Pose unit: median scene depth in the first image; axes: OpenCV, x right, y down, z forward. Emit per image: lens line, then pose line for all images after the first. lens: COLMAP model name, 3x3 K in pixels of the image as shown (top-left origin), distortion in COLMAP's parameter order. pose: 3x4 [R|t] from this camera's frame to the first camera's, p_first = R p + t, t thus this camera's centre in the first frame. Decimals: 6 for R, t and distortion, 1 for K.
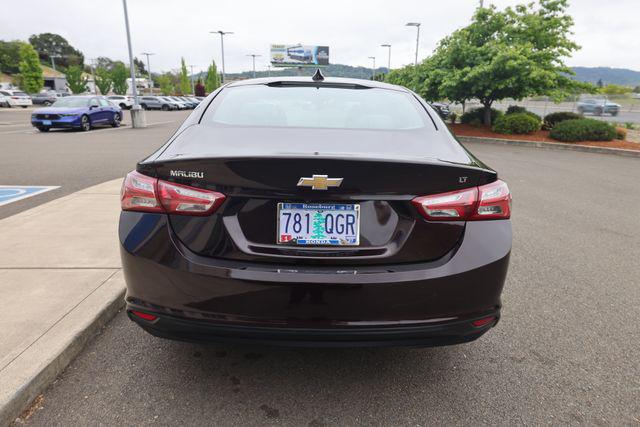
lens RADIAL K [[402.7, 0, 320.7], [0, 402.7, 211.6], [0, 0, 1]] dist [-0.000793, 0.024327]
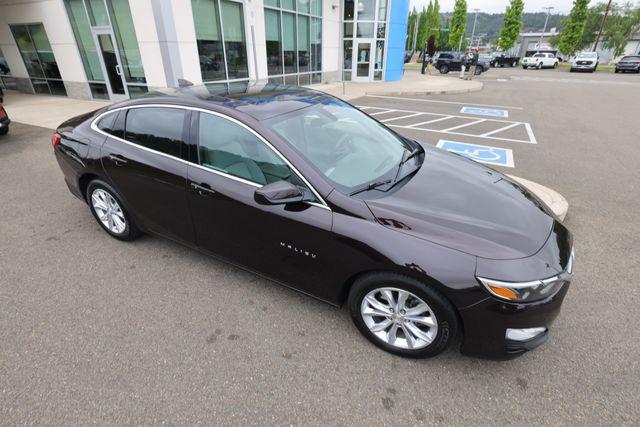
lens RADIAL K [[316.1, 0, 318.6], [0, 316.1, 210.1], [0, 0, 1]] dist [-0.024904, 0.017290]
pose [[-0.469983, 0.388307, -0.792675, 0.179717], [-0.254752, 0.800150, 0.543012, -0.148056], [0.845114, 0.457142, -0.277135, 0.401517]]
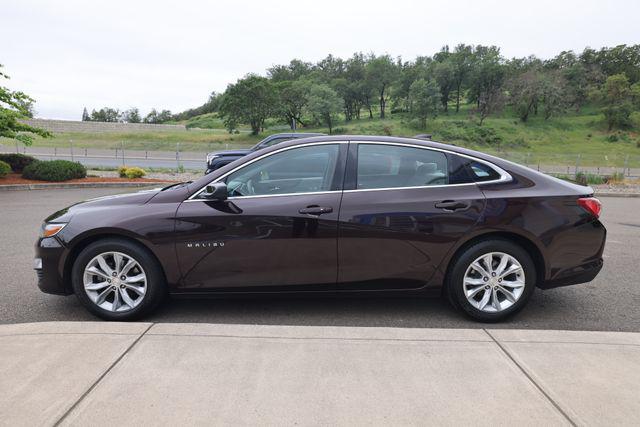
lens RADIAL K [[334.0, 0, 323.0], [0, 334.0, 206.5], [0, 0, 1]] dist [-0.019821, 0.017267]
pose [[-0.000919, -0.178023, 0.984026, -0.255028], [0.247481, 0.953375, 0.172709, -0.081053], [-0.968892, 0.243686, 0.043181, 0.275532]]
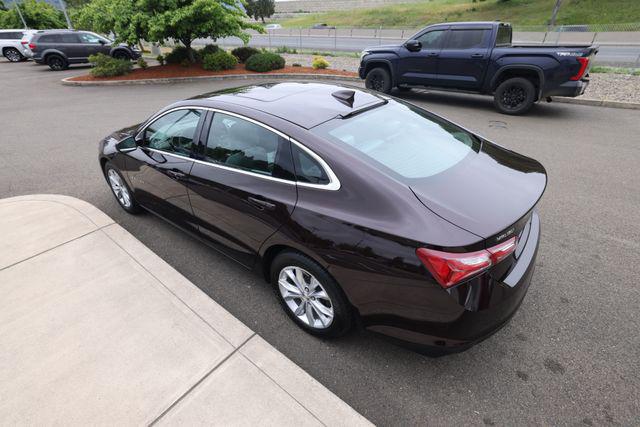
lens RADIAL K [[316.1, 0, 321.0], [0, 316.1, 209.6], [0, 0, 1]] dist [-0.024904, 0.017290]
pose [[0.631760, -0.420323, 0.651313, -0.152842], [0.236278, 0.904659, 0.354634, -0.075989], [-0.738276, -0.070153, 0.670840, 0.088396]]
